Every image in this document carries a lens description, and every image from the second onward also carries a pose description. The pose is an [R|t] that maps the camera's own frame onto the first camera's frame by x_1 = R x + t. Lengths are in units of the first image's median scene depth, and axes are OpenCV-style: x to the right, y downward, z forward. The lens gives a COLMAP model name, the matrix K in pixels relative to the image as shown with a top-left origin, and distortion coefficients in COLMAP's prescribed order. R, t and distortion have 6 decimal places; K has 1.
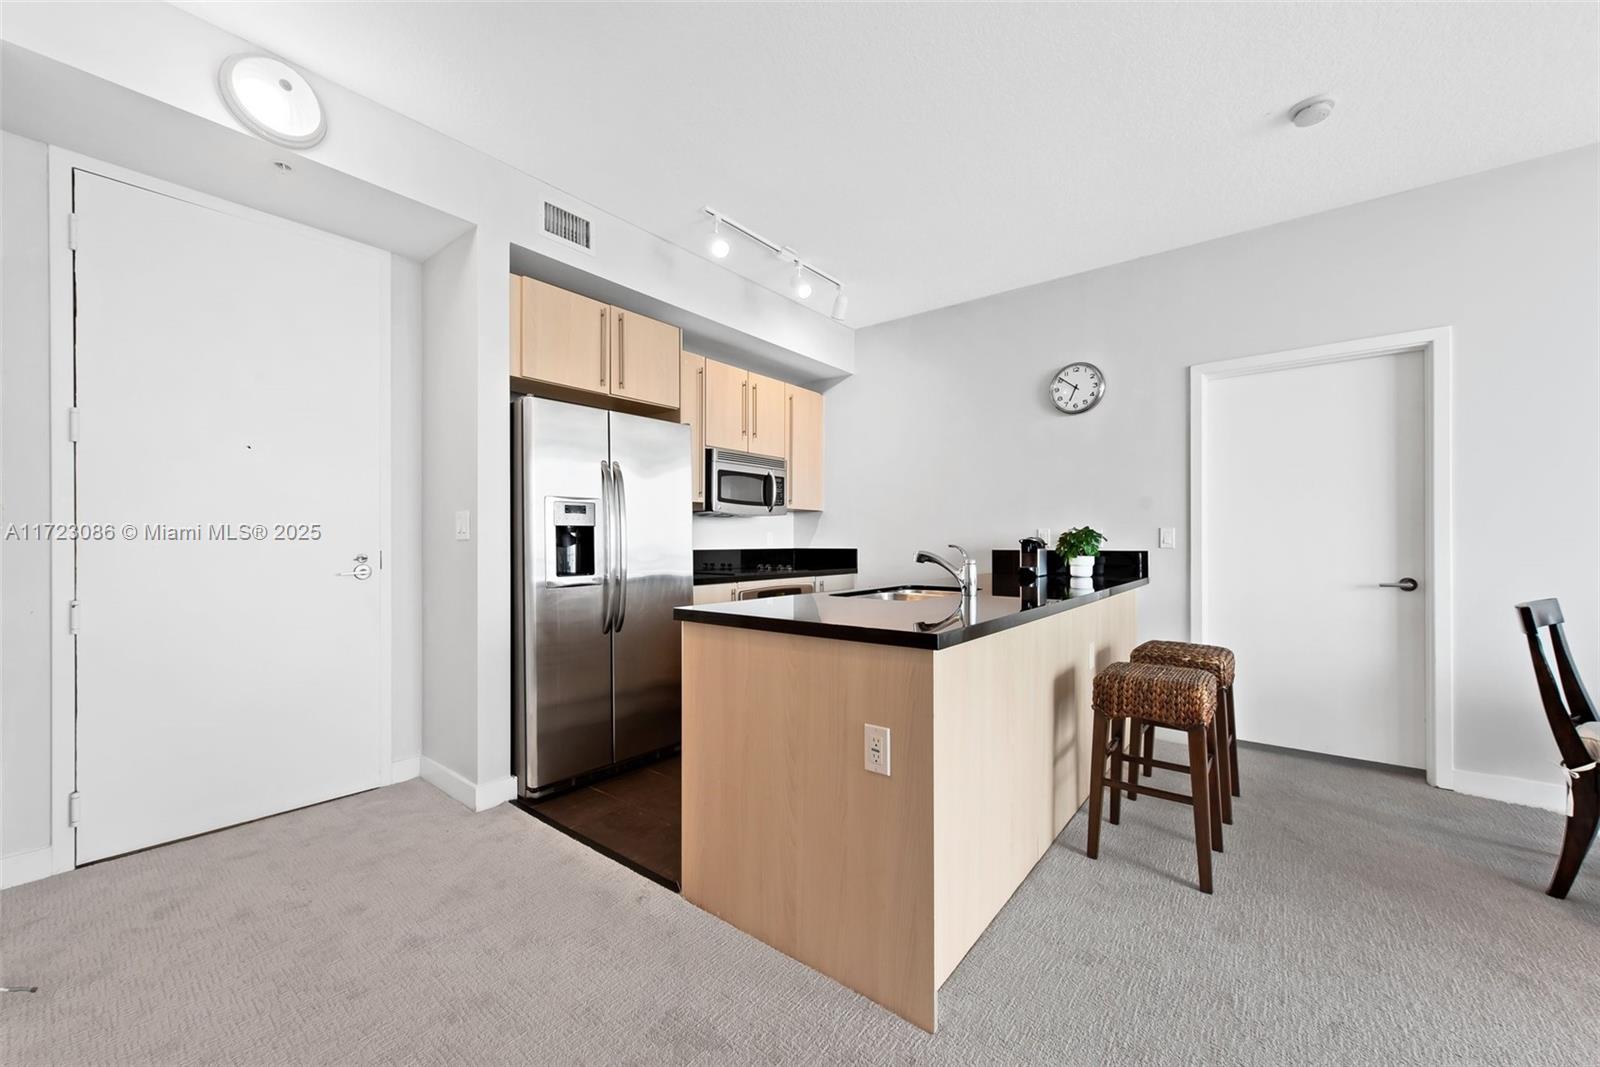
lens RADIAL K [[620.5, 0, 800.0], [0, 620.5, 533.5], [0, 0, 1]] dist [-0.001356, -0.000088]
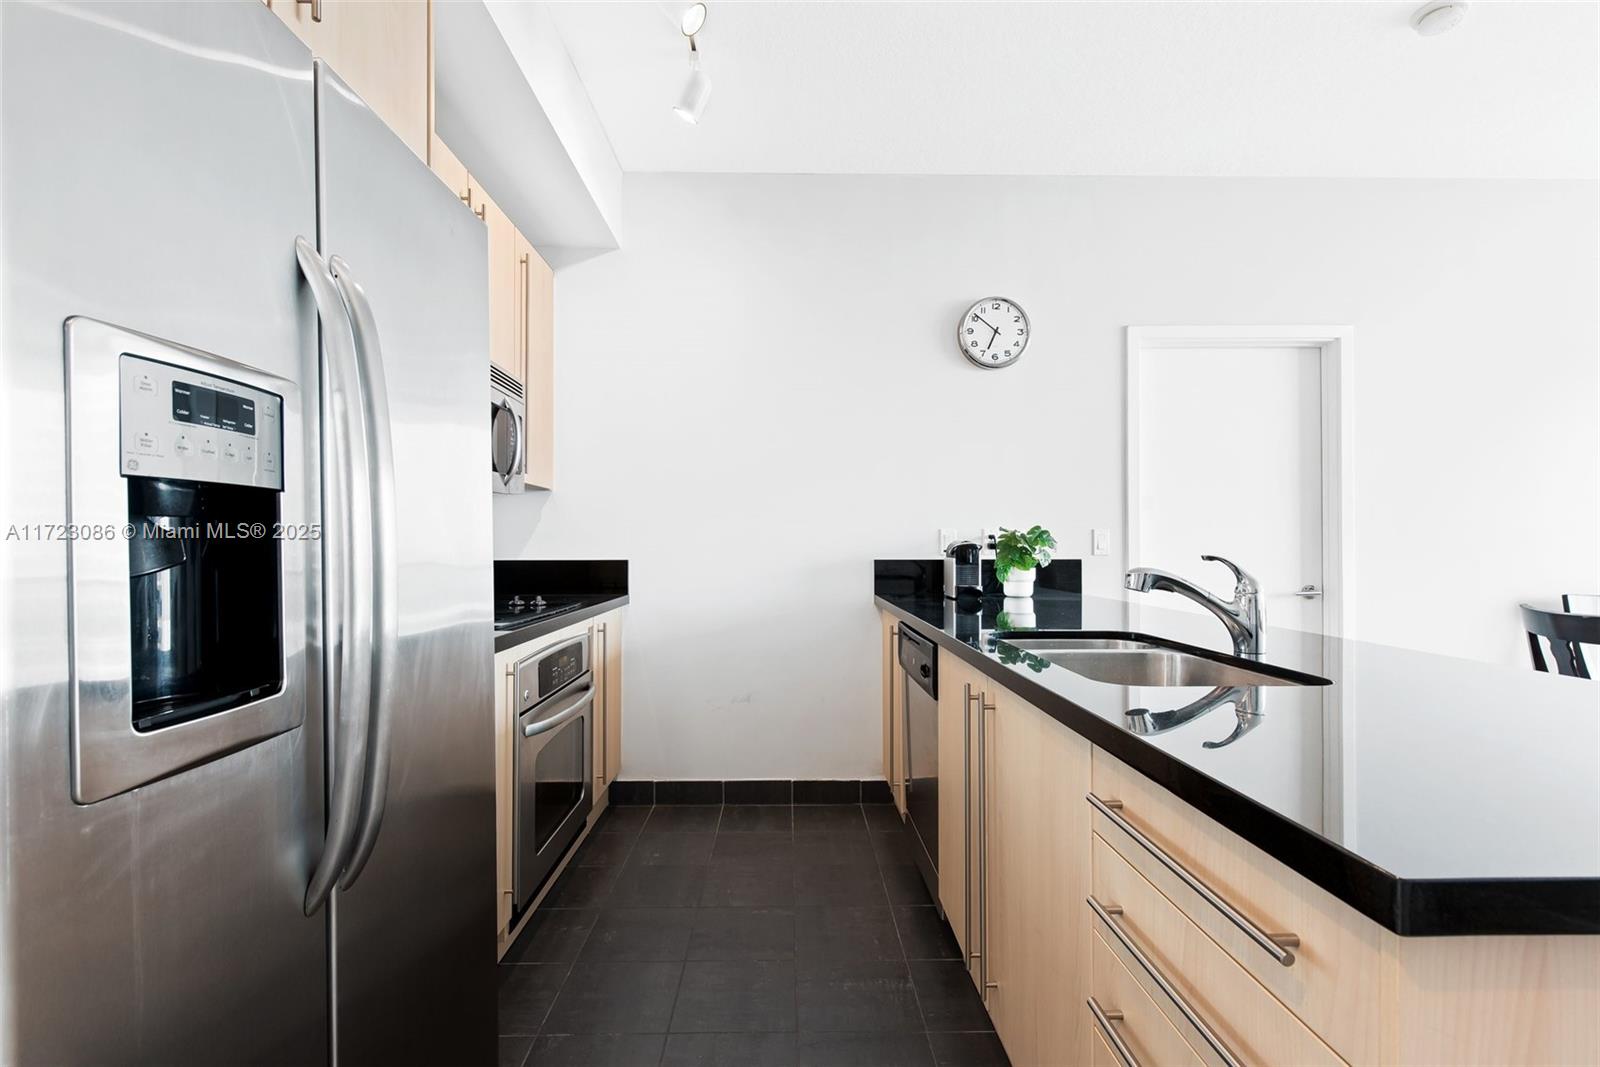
lens RADIAL K [[744.9, 0, 800.0], [0, 744.9, 533.5], [0, 0, 1]] dist [-0.003105, -0.001263]
pose [[0.771993, 0.010031, 0.635552, -0.279663], [-0.006866, 0.999949, -0.007442, 0.005239], [-0.635594, 0.001381, 0.772022, 0.497903]]
